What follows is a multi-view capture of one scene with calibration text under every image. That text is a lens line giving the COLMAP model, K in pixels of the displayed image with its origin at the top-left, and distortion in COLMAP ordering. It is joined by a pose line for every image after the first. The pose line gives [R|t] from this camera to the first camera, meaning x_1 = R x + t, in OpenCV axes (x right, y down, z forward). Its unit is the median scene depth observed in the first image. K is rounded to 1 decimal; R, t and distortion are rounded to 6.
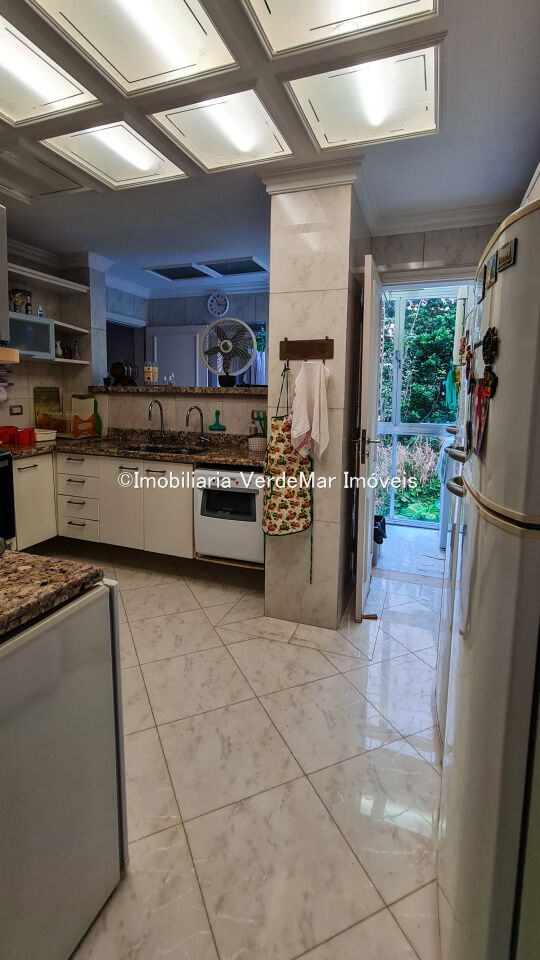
lens RADIAL K [[450.1, 0, 269.3], [0, 450.1, 433.7], [0, 0, 1]] dist [0.002304, -0.000007]
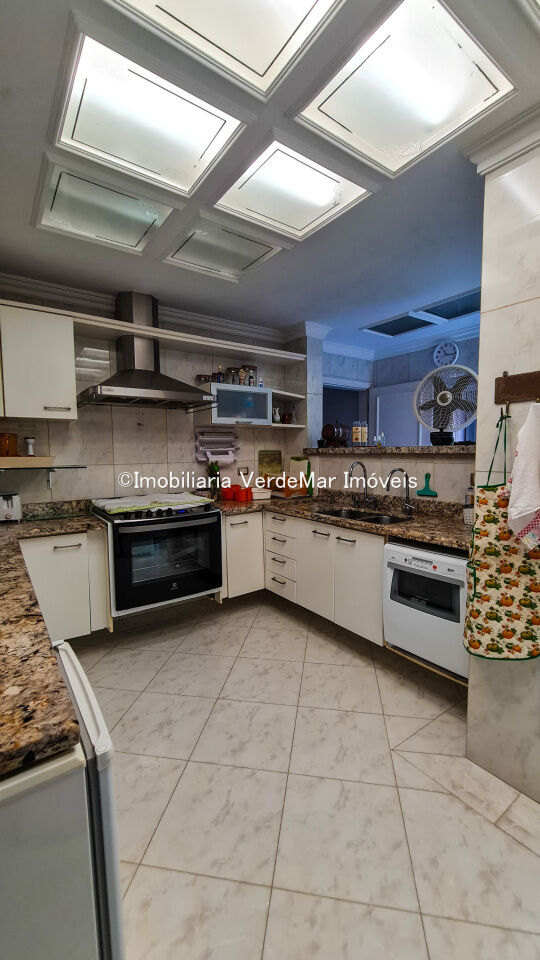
lens RADIAL K [[393.9, 0, 270.0], [0, 393.9, 480.0], [0, 0, 1]] dist [0.000364, -0.000150]
pose [[0.829246, 0.019861, -0.558531, 0.063686], [-0.032377, 0.999397, -0.012531, -0.022402], [0.557946, 0.028475, 0.829389, 0.243607]]
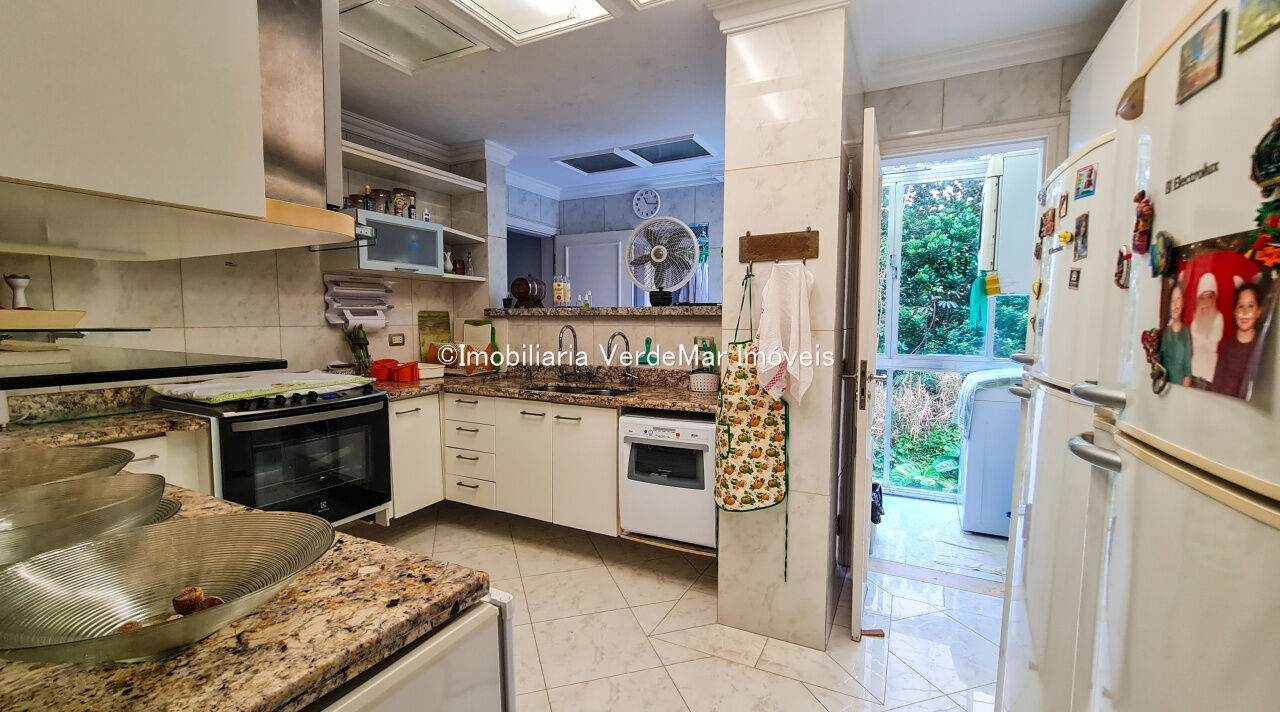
lens RADIAL K [[550.7, 0, 636.5], [0, 550.7, 360.7], [0, 0, 1]] dist [-0.000441, 0.000031]
pose [[0.992774, -0.003407, -0.119952, -0.027678], [0.000797, 0.999762, -0.021794, 0.007706], [0.119997, 0.021541, 0.992540, 0.097305]]
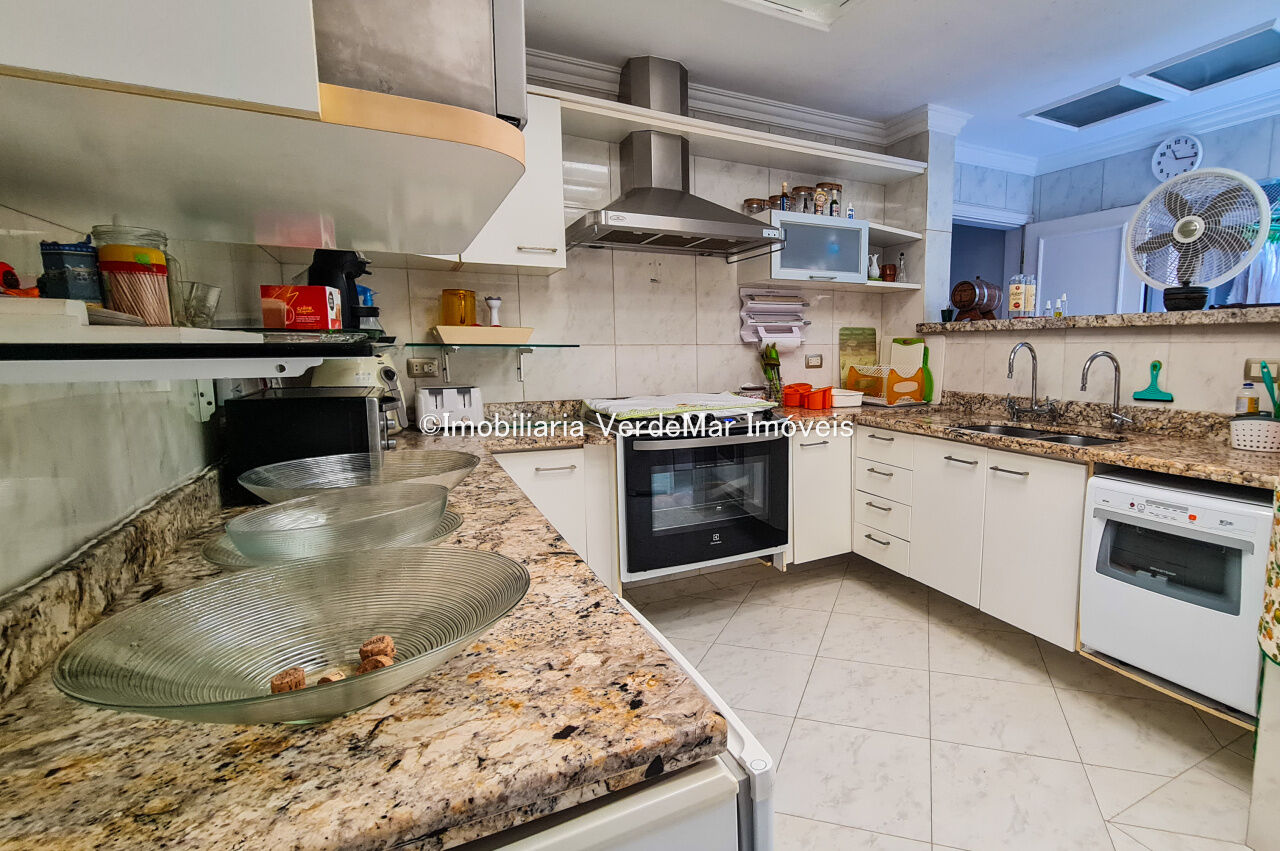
lens RADIAL K [[626.4, 0, 746.8], [0, 626.4, 426.4], [0, 0, 1]] dist [-0.000338, -0.000773]
pose [[0.763531, 0.065736, -0.642417, -0.014785], [-0.047781, 0.997829, 0.045315, 0.011292], [0.644001, -0.003904, 0.765014, 0.224406]]
